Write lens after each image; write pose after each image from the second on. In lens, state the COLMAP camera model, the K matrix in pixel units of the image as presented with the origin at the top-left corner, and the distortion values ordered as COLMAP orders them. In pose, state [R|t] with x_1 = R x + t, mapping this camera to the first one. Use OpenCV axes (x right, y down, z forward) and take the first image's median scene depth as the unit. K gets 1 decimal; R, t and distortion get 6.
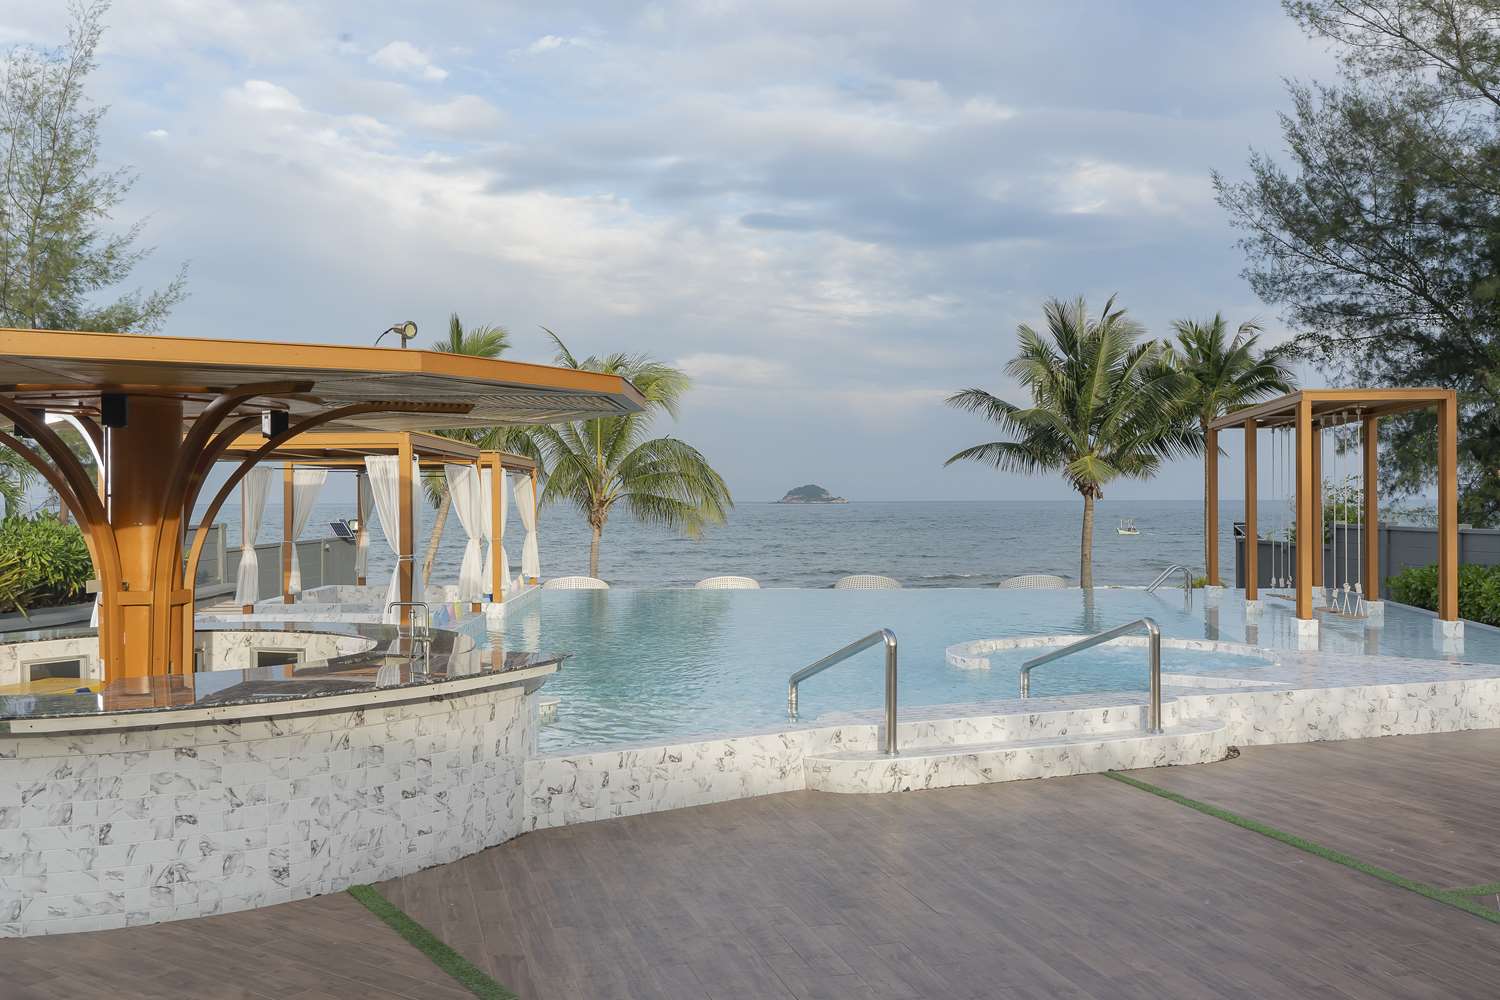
lens RADIAL K [[1357.5, 0, 745.7], [0, 1357.5, 485.2], [0, 0, 1]] dist [0.010079, 0.000000]
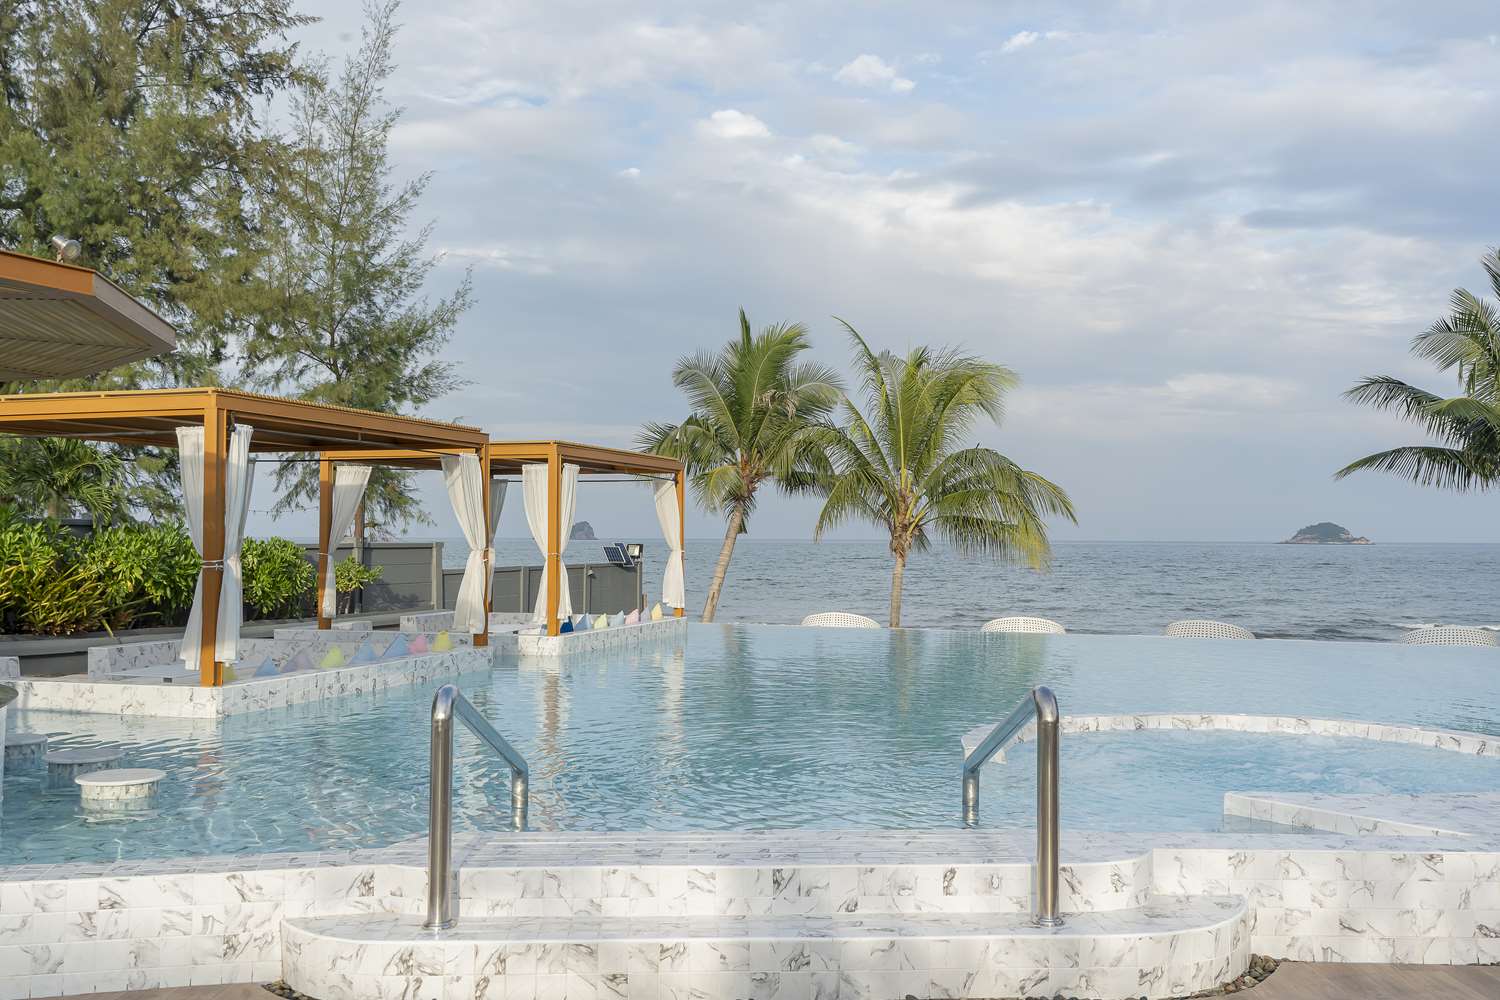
lens RADIAL K [[1449.8, 0, 749.7], [0, 1449.8, 520.9], [0, 0, 1]] dist [0.006172, 0.000000]
pose [[0.943104, 0.004429, -0.332468, 0.103853], [-0.004594, 0.999989, 0.000289, 0.009899], [0.332466, 0.001255, 0.943114, 0.129110]]
